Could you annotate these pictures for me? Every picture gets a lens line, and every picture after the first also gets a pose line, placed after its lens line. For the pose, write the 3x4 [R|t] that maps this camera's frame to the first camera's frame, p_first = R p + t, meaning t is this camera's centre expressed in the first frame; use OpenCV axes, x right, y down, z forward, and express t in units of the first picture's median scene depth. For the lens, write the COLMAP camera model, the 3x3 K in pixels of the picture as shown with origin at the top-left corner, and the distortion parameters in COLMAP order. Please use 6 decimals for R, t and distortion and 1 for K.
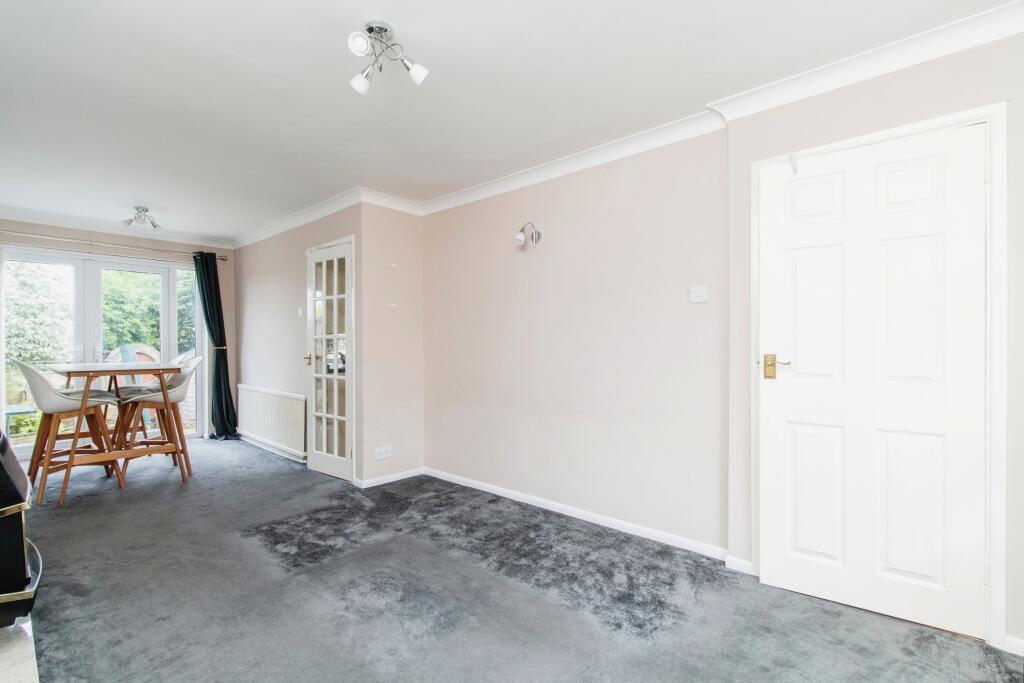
lens RADIAL K [[480.9, 0, 508.7], [0, 480.9, 336.4], [0, 0, 1]] dist [0.000796, 0.000820]
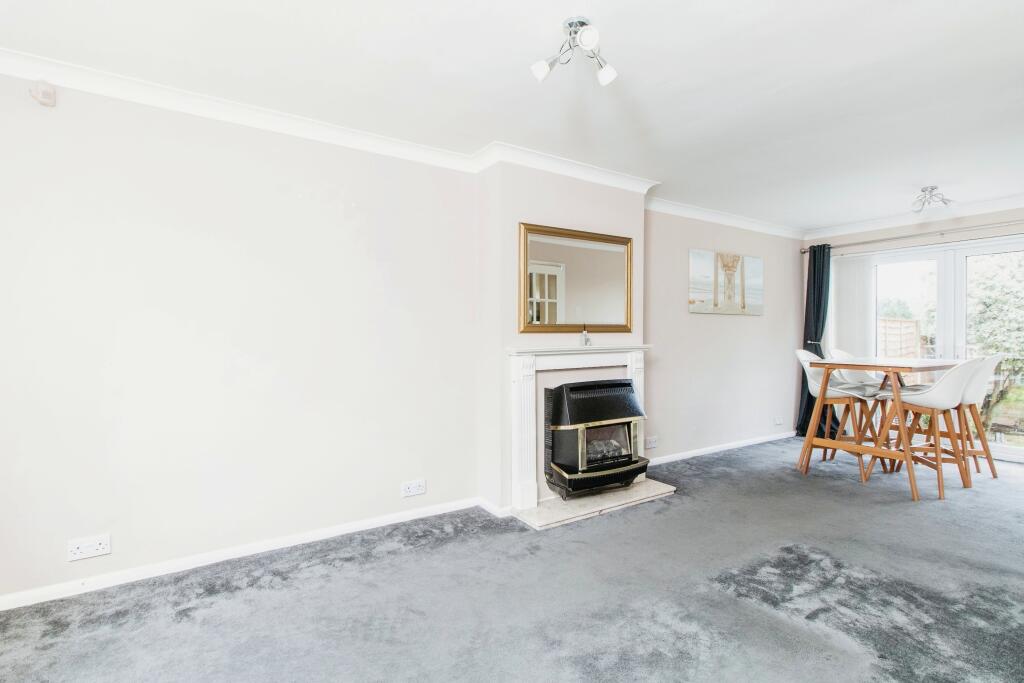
lens RADIAL K [[480.9, 0, 508.7], [0, 480.9, 336.4], [0, 0, 1]] dist [0.000796, 0.000820]
pose [[-0.265052, -0.003086, -0.964229, 0.242220], [0.017402, 0.999817, -0.007983, 0.002900], [0.964077, -0.018895, -0.264950, 0.370815]]
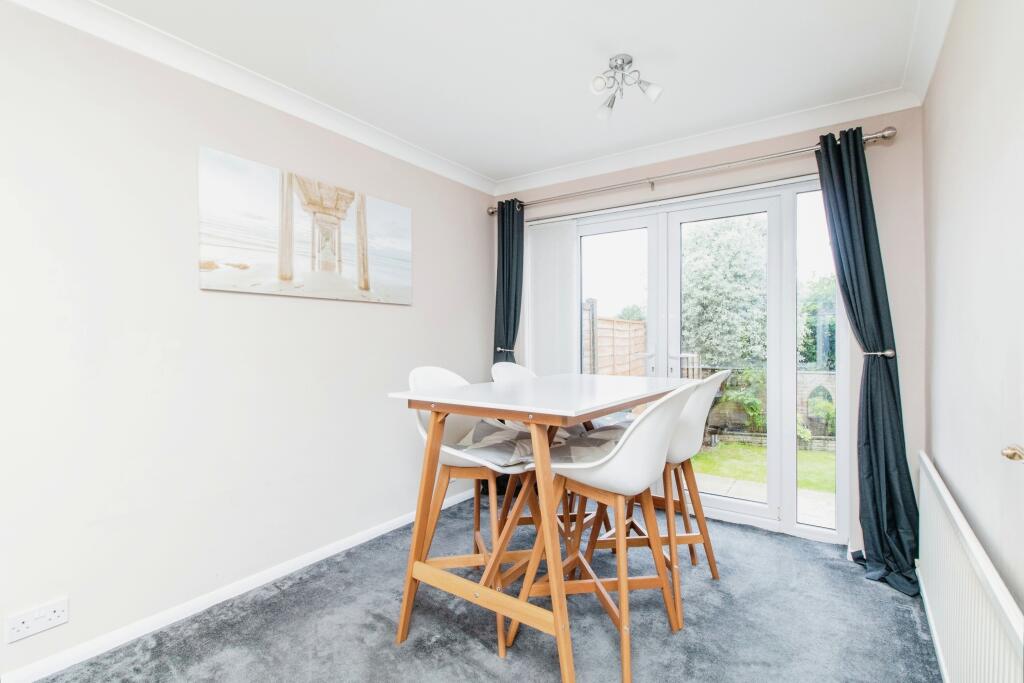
lens RADIAL K [[480.9, 0, 508.7], [0, 480.9, 336.4], [0, 0, 1]] dist [0.000796, 0.000820]
pose [[0.128076, -0.010991, -0.991703, -0.222231], [0.021461, 0.999735, -0.008309, 0.005642], [0.991532, -0.020219, 0.128278, 0.631061]]
